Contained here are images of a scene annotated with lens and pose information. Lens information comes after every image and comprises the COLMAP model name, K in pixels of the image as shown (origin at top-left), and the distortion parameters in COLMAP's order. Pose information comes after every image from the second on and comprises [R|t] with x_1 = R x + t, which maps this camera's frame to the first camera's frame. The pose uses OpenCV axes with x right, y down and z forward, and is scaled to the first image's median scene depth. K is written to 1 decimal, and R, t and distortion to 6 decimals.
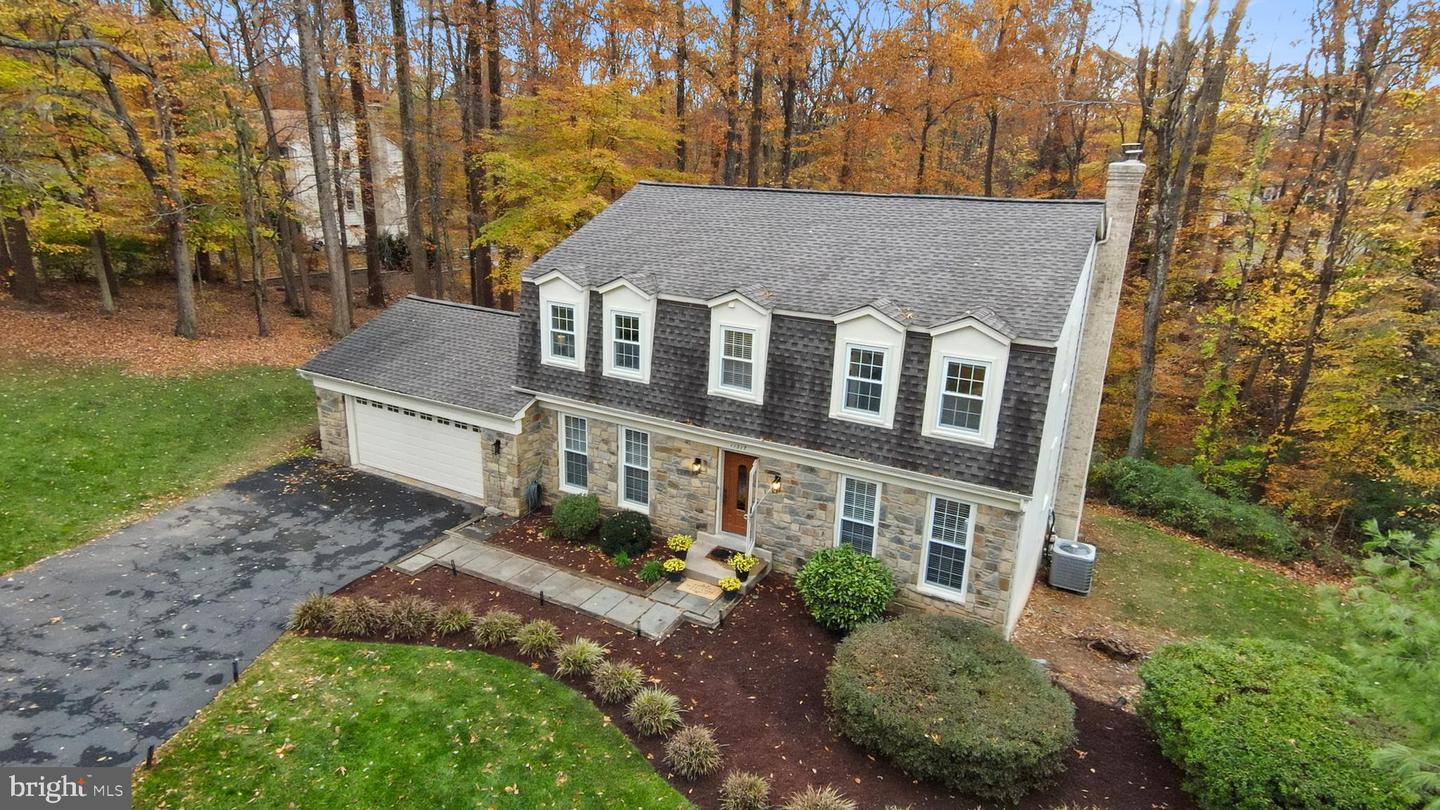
lens RADIAL K [[804.0, 0, 720.0], [0, 804.0, 405.0], [0, 0, 1]] dist [0.041915, -0.000023]
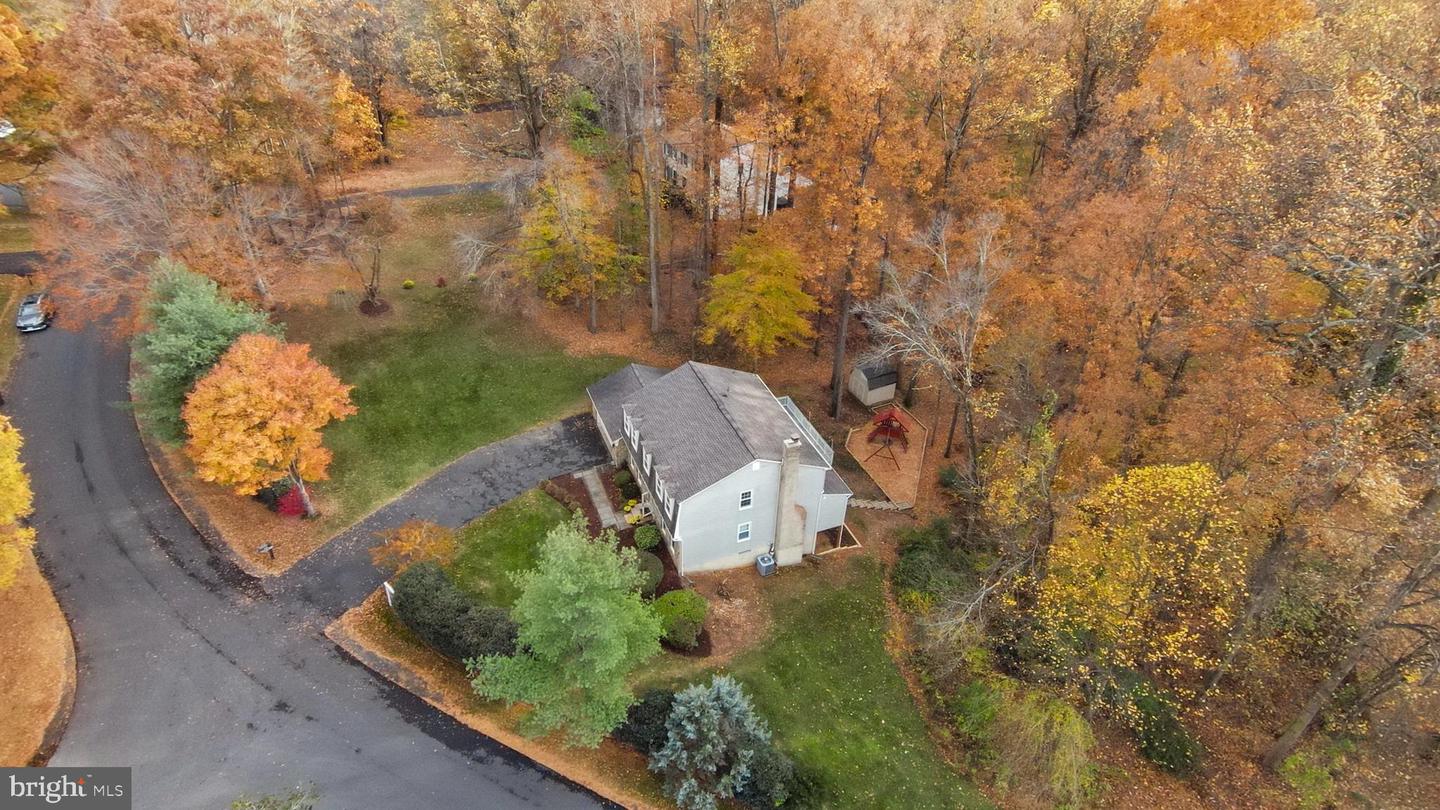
lens RADIAL K [[804.0, 0, 720.0], [0, 804.0, 405.0], [0, 0, 1]] dist [0.041915, -0.000023]
pose [[0.764040, 0.337408, -0.549908, 1.848103], [-0.159491, 0.924671, 0.345755, -1.349835], [0.625145, -0.176465, 0.760299, -1.144975]]
